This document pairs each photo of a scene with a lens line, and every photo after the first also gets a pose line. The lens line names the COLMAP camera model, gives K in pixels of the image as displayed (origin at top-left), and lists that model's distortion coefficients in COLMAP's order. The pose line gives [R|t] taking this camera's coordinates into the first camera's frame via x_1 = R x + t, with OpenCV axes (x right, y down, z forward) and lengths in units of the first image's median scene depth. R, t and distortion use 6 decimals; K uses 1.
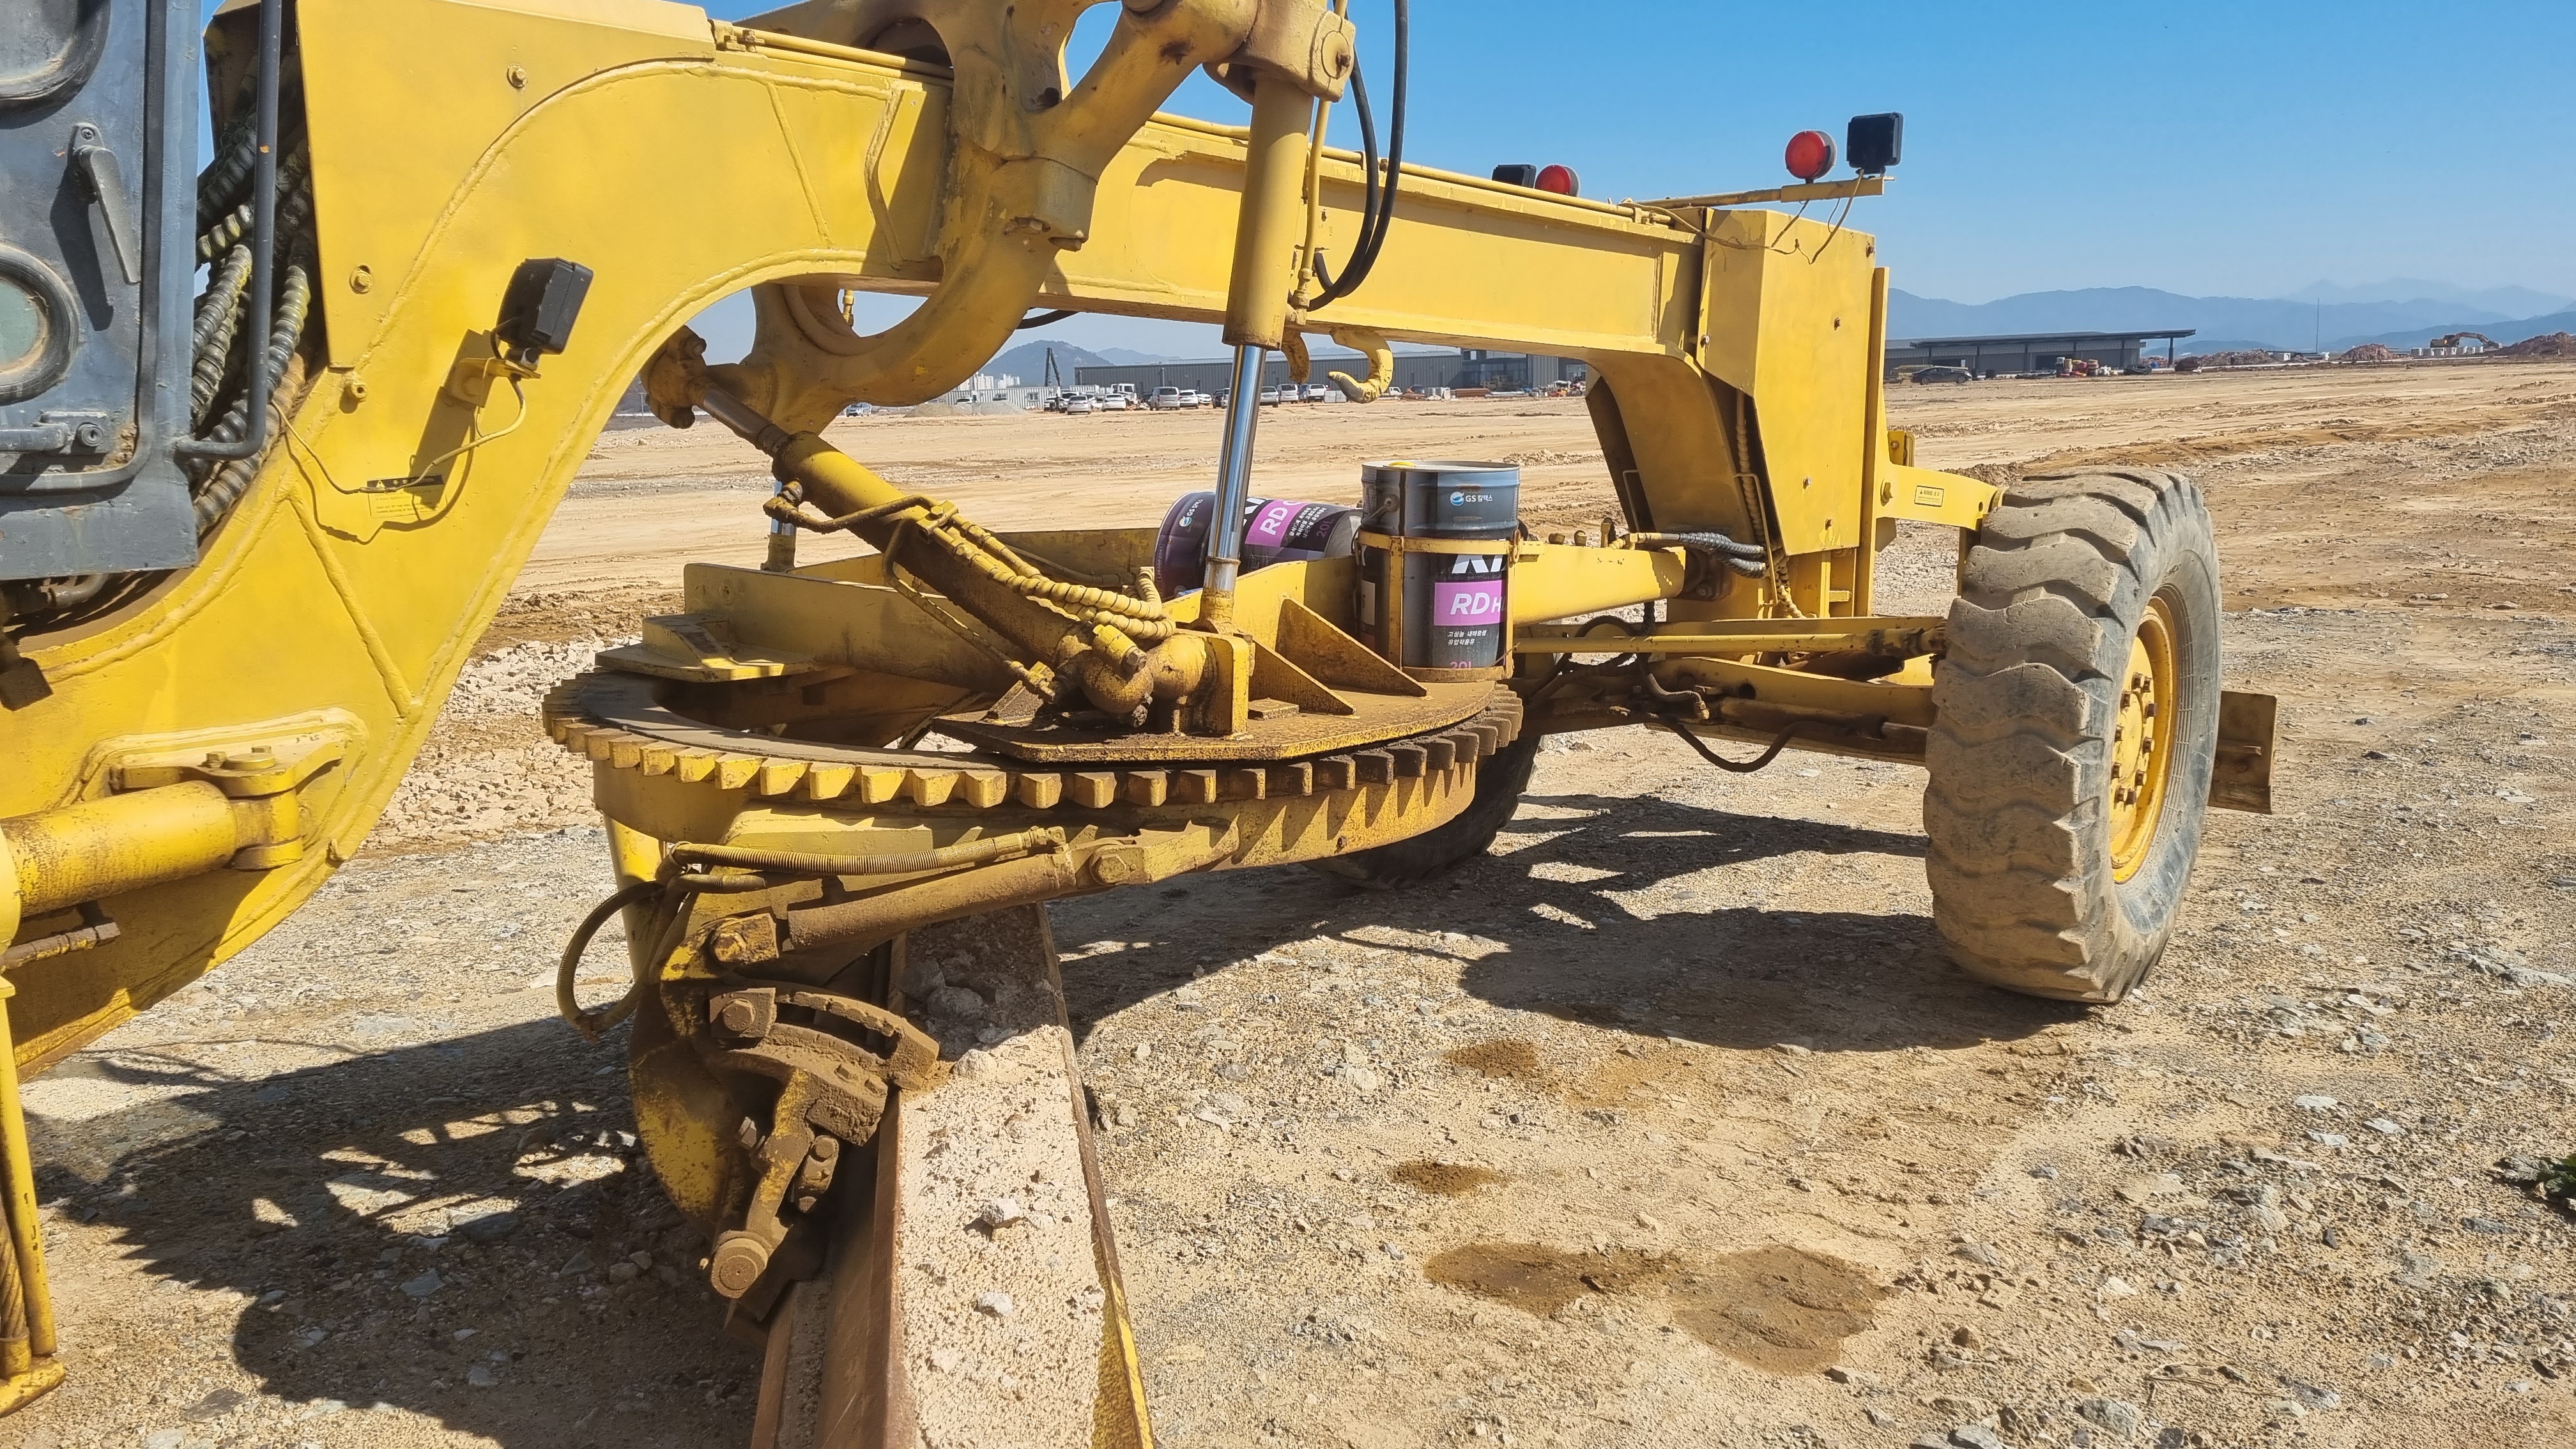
lens RADIAL K [[1957.0, 0, 1267.7], [0, 1957.0, 721.6], [0, 0, 1]] dist [0.047303, -0.033165]
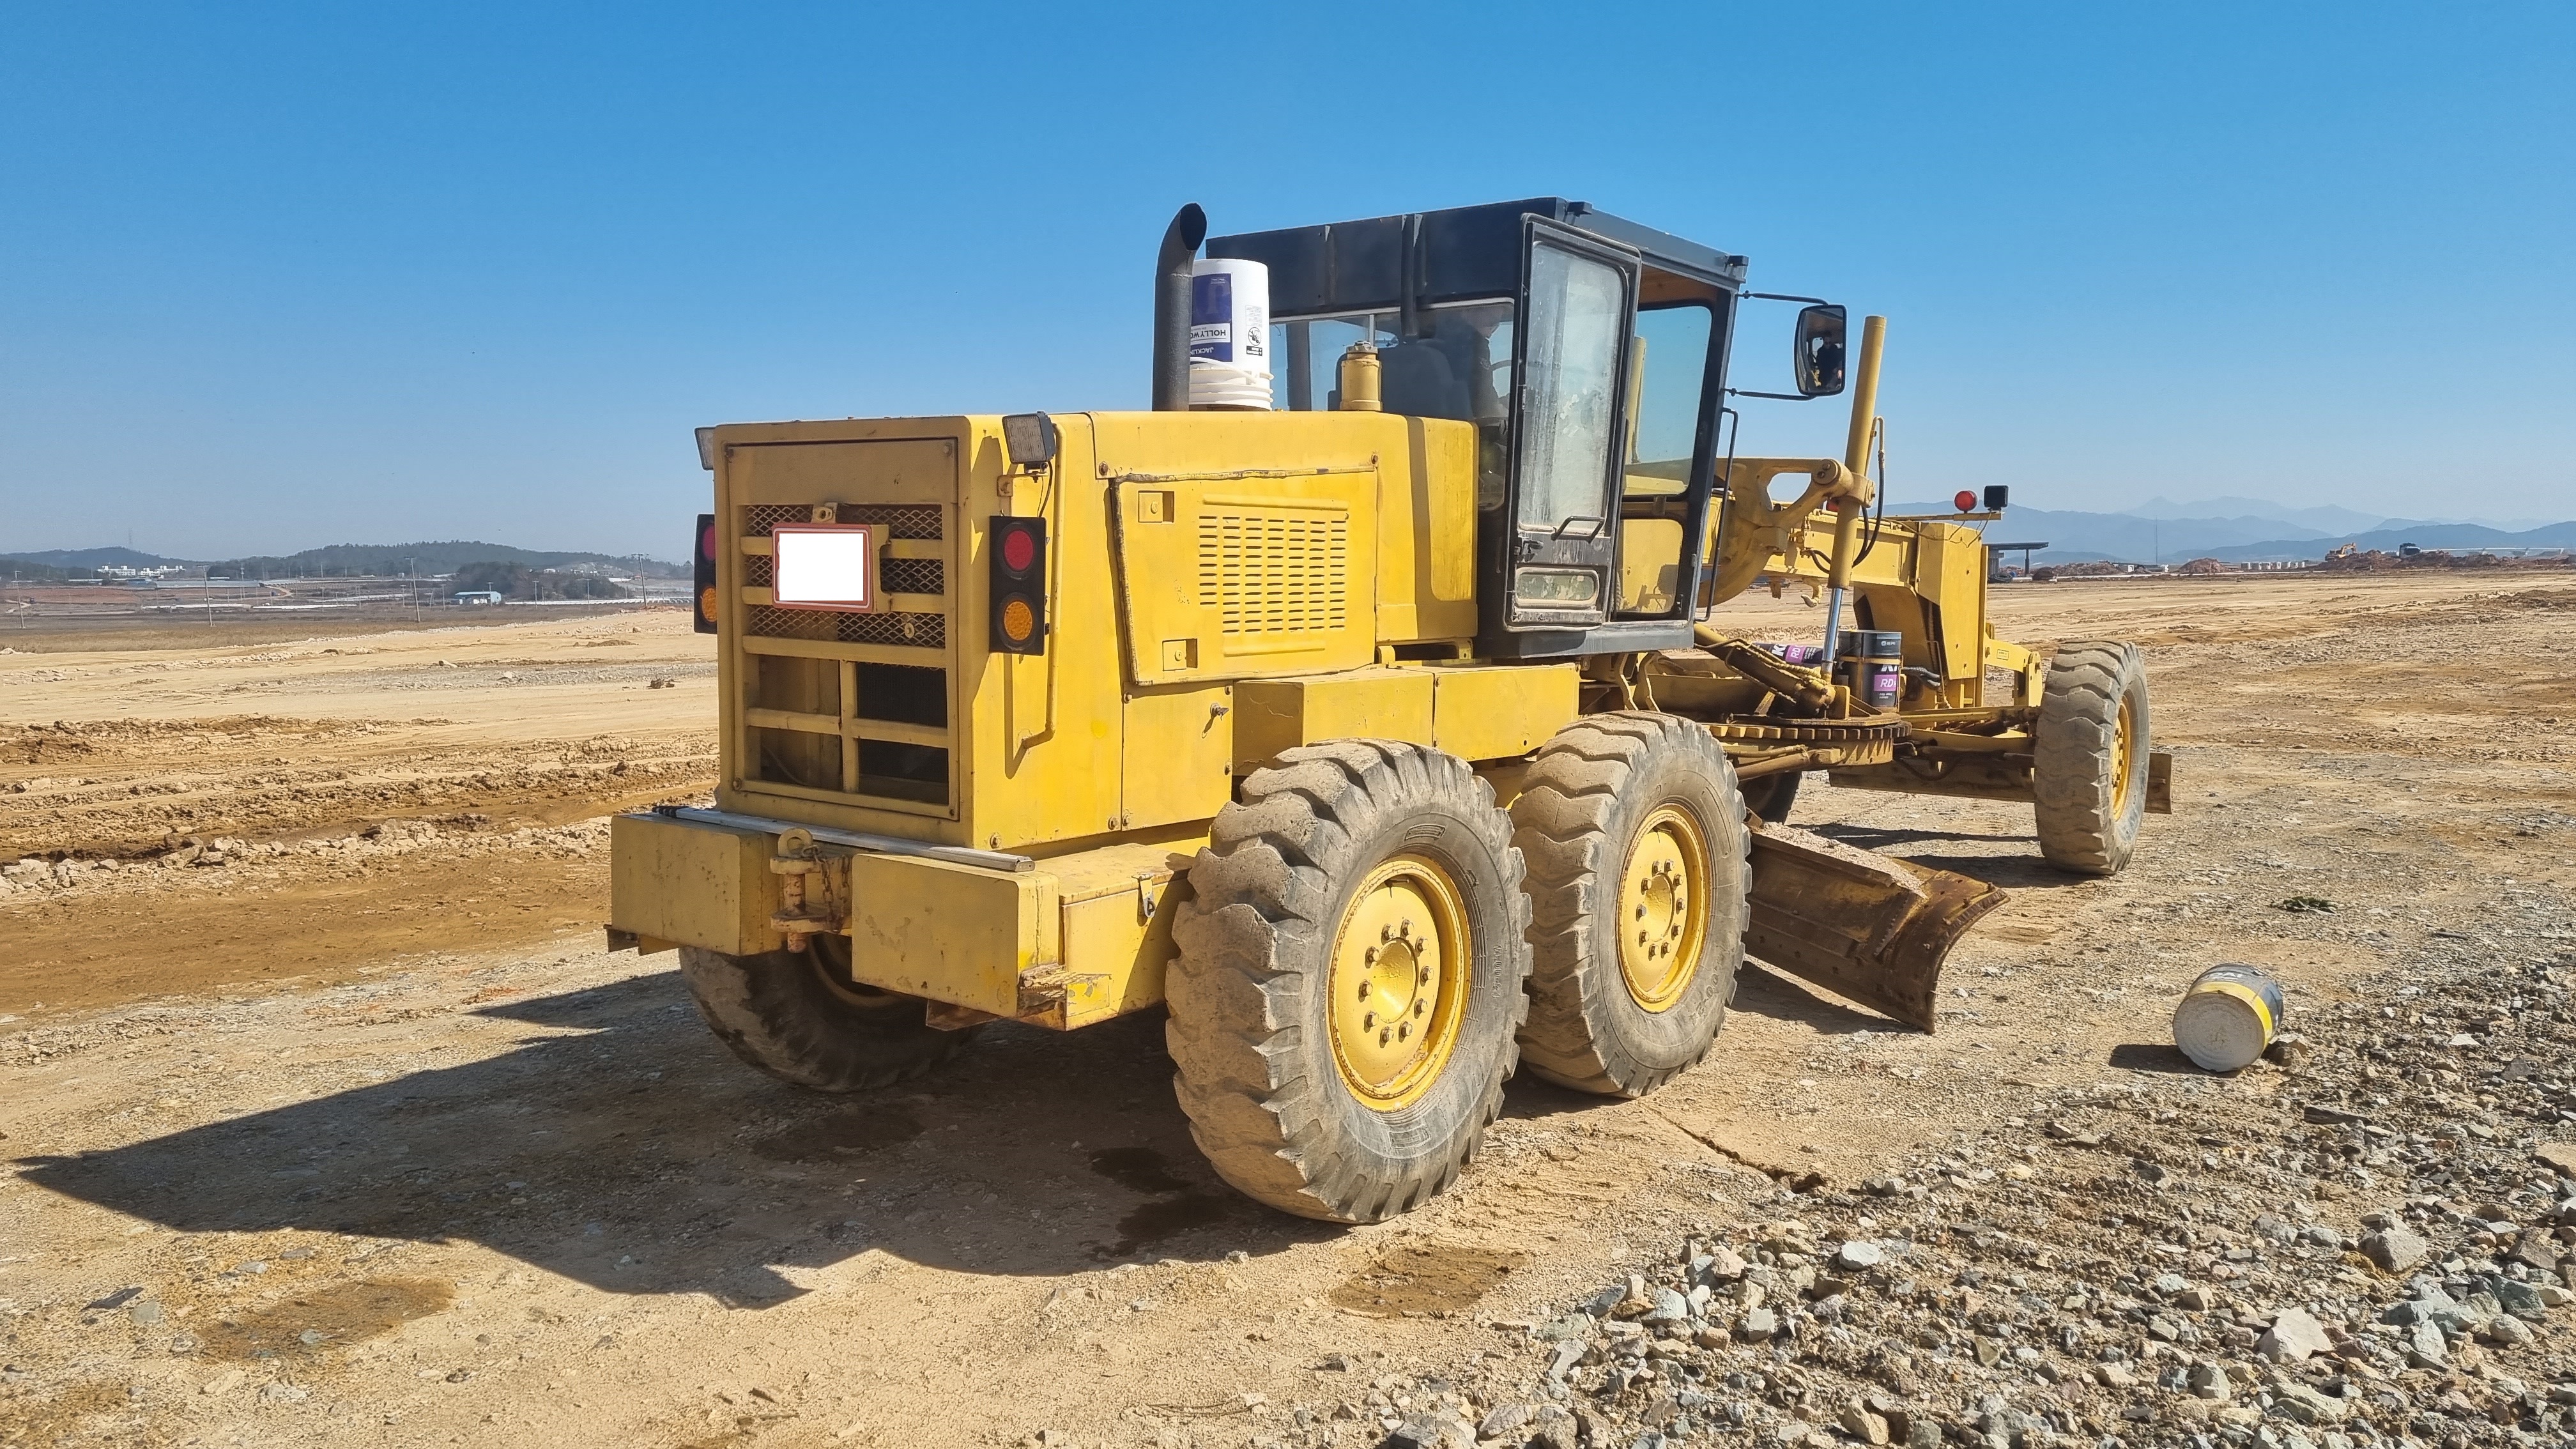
lens RADIAL K [[1957.0, 0, 1307.4], [0, 1957.0, 717.5], [0, 0, 1]] dist [0.047303, -0.033165]
pose [[0.997080, 0.007656, 0.075975, -0.566795], [-0.000039, 0.995013, -0.099746, 0.162180], [-0.076359, 0.099452, 0.992108, -1.014168]]
